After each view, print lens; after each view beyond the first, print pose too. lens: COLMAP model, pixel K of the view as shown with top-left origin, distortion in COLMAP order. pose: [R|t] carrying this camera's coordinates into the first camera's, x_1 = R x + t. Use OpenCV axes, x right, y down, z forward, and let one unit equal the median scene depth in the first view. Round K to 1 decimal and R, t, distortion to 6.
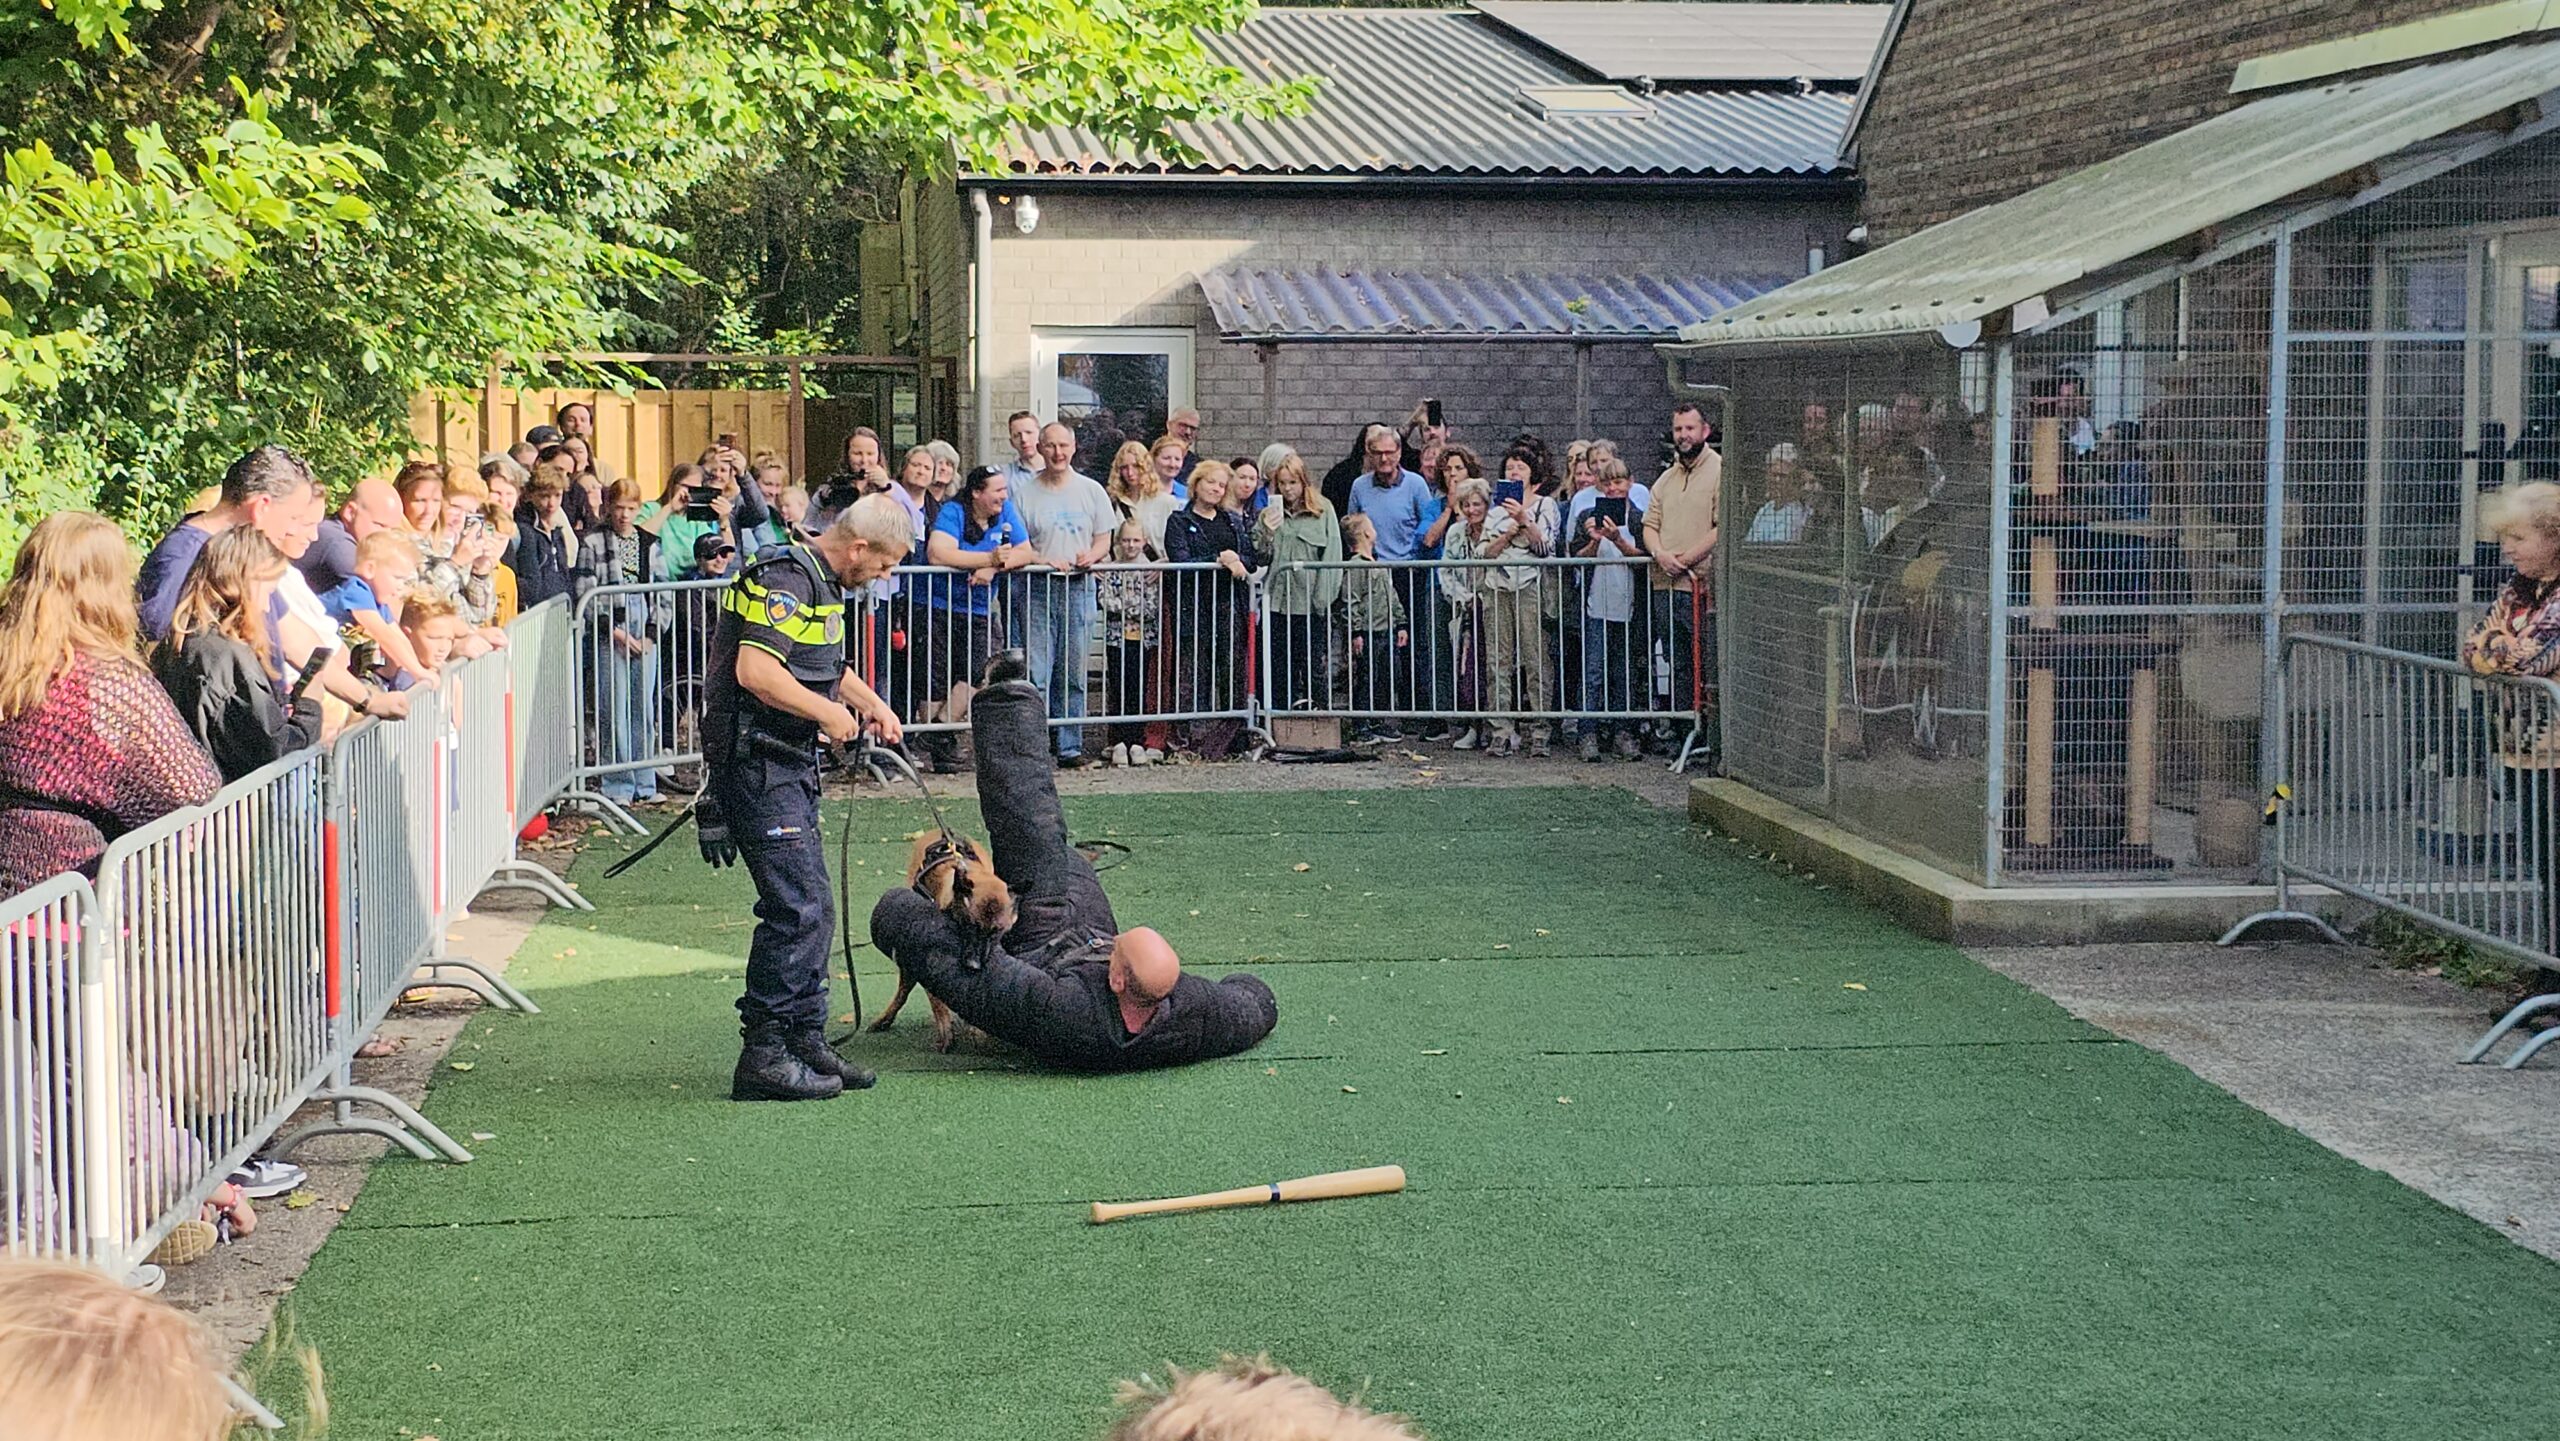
lens RADIAL K [[3976.2, 0, 1293.4], [0, 3976.2, 771.4], [0, 0, 1]] dist [0.215528, -0.889038]
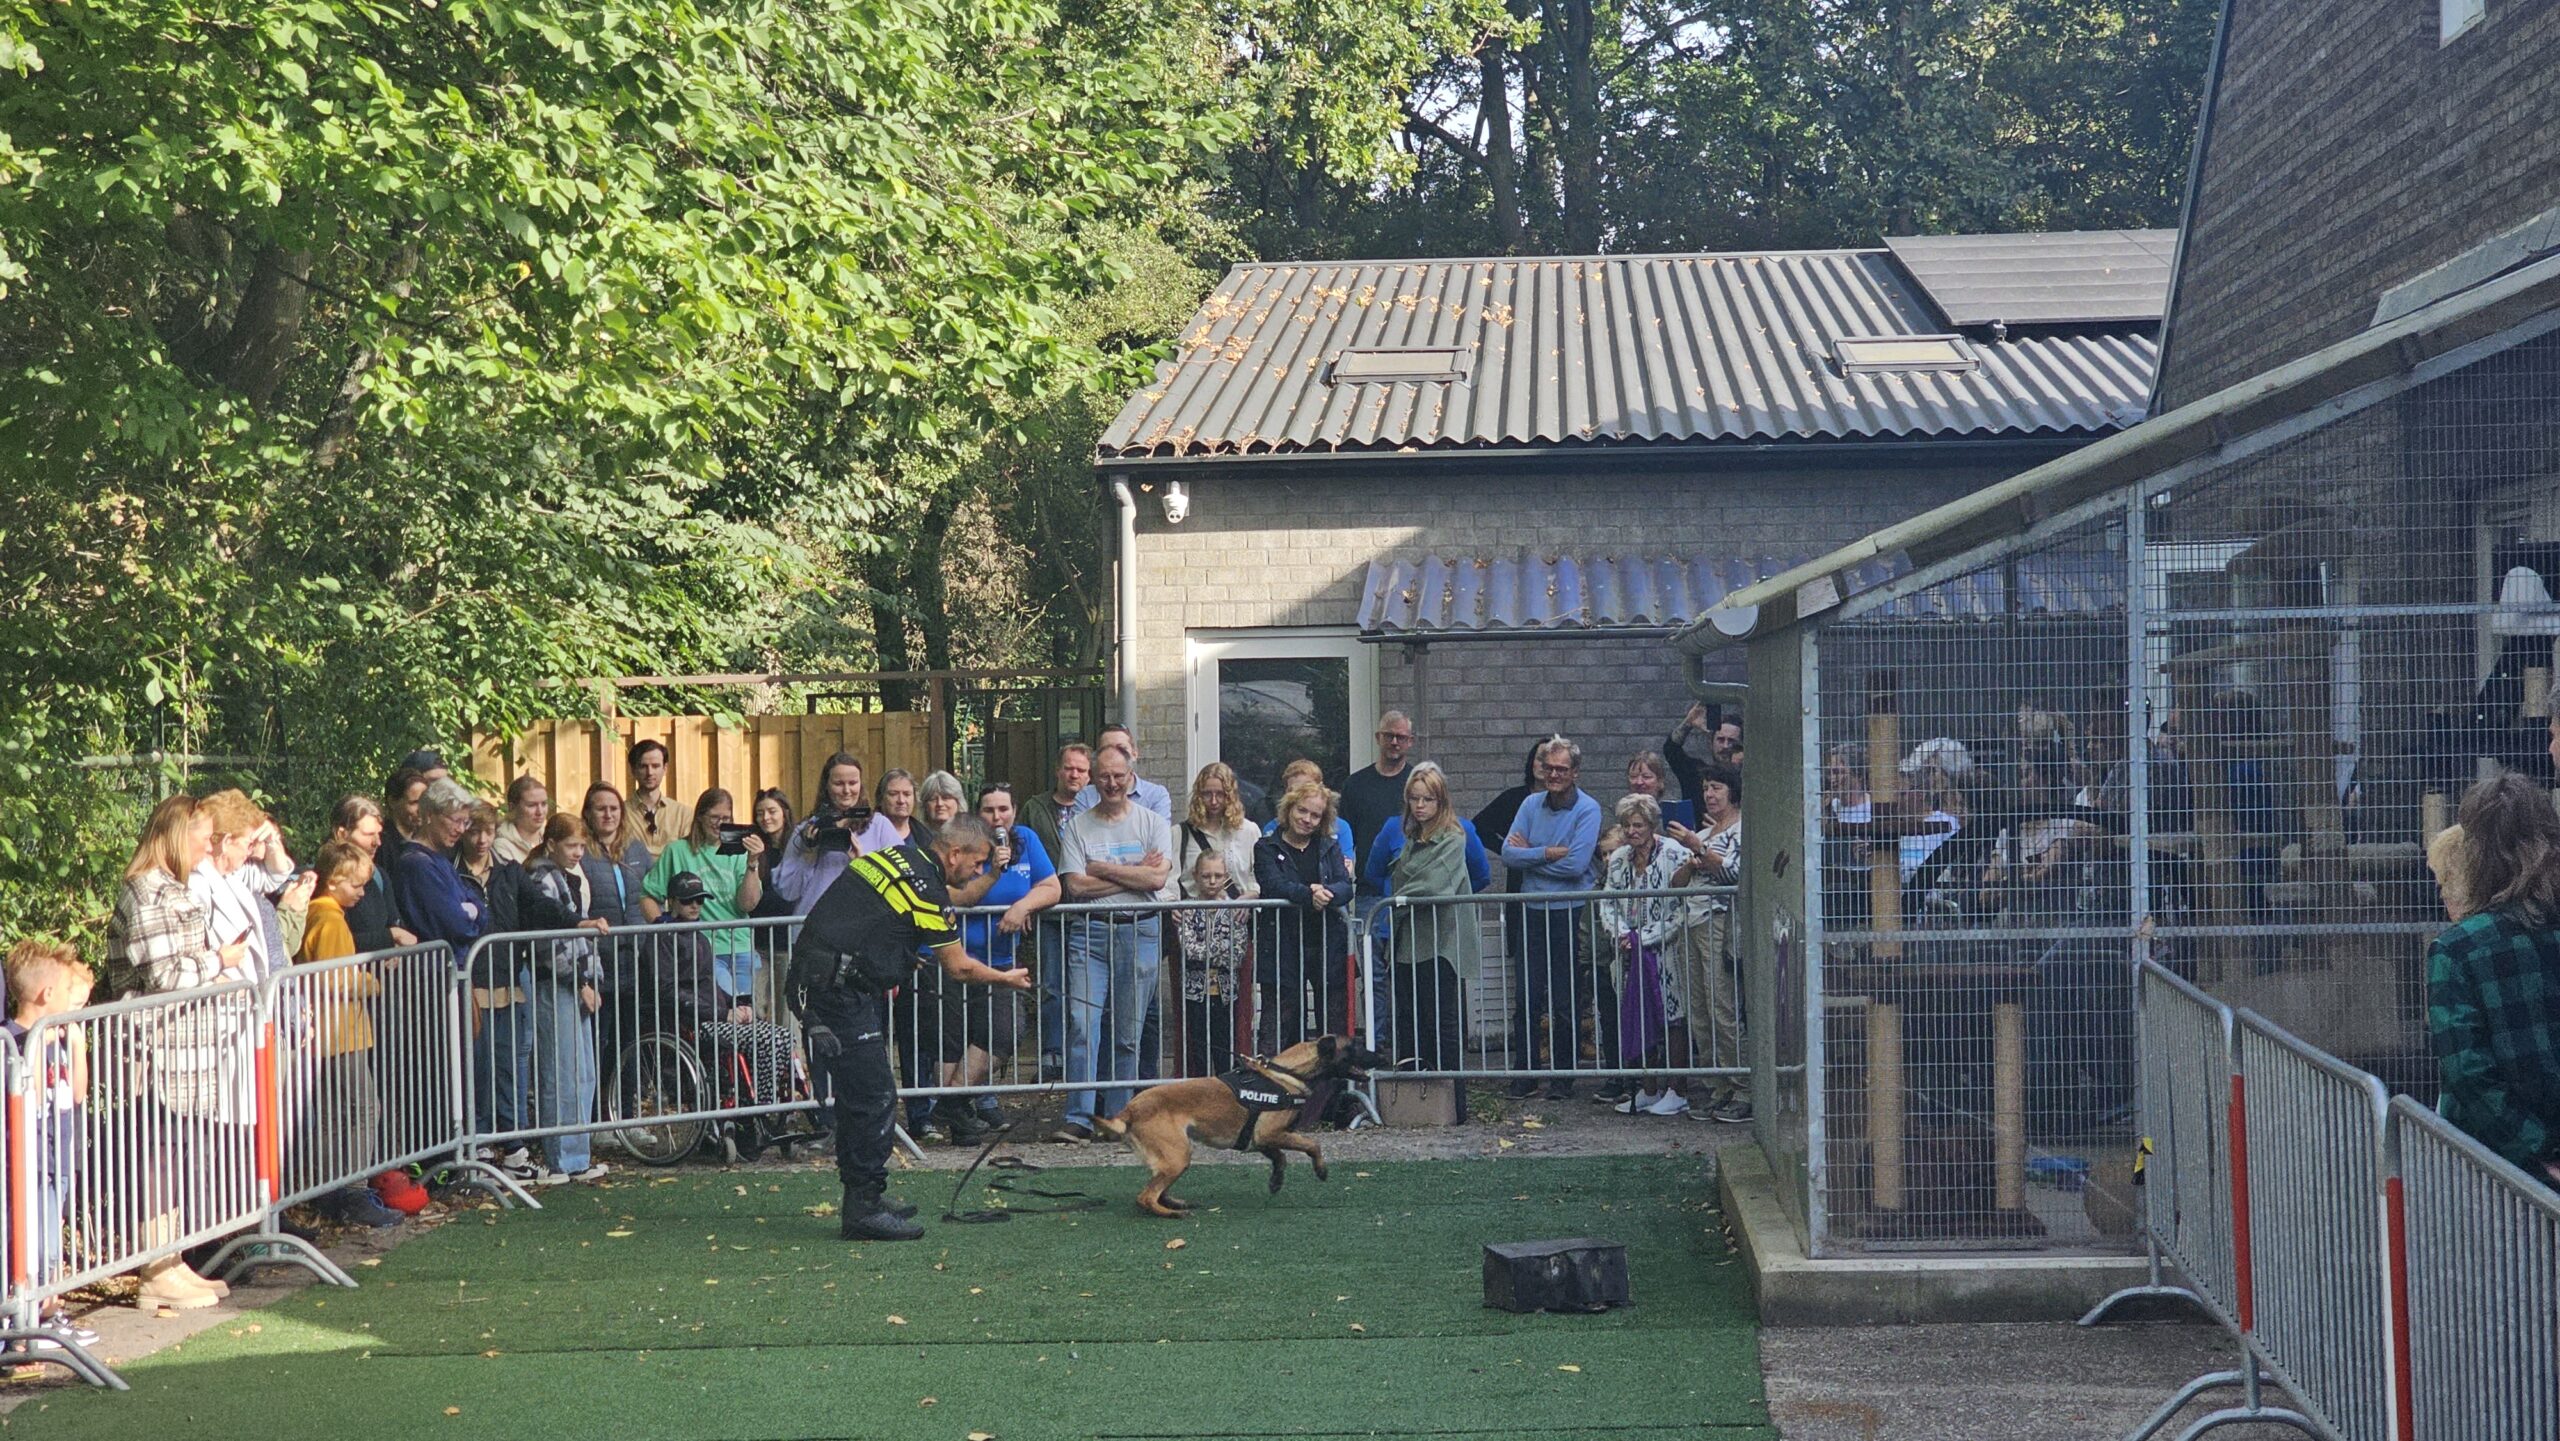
lens RADIAL K [[4874.4, 0, 1198.4], [0, 4874.4, 795.0], [0, 0, 1]] dist [-0.286891, 3.345226]
pose [[0.982216, -0.017754, -0.186914, 0.159221], [0.003359, 0.997022, -0.077048, 0.006305], [0.187725, 0.075050, 0.979350, -0.036430]]
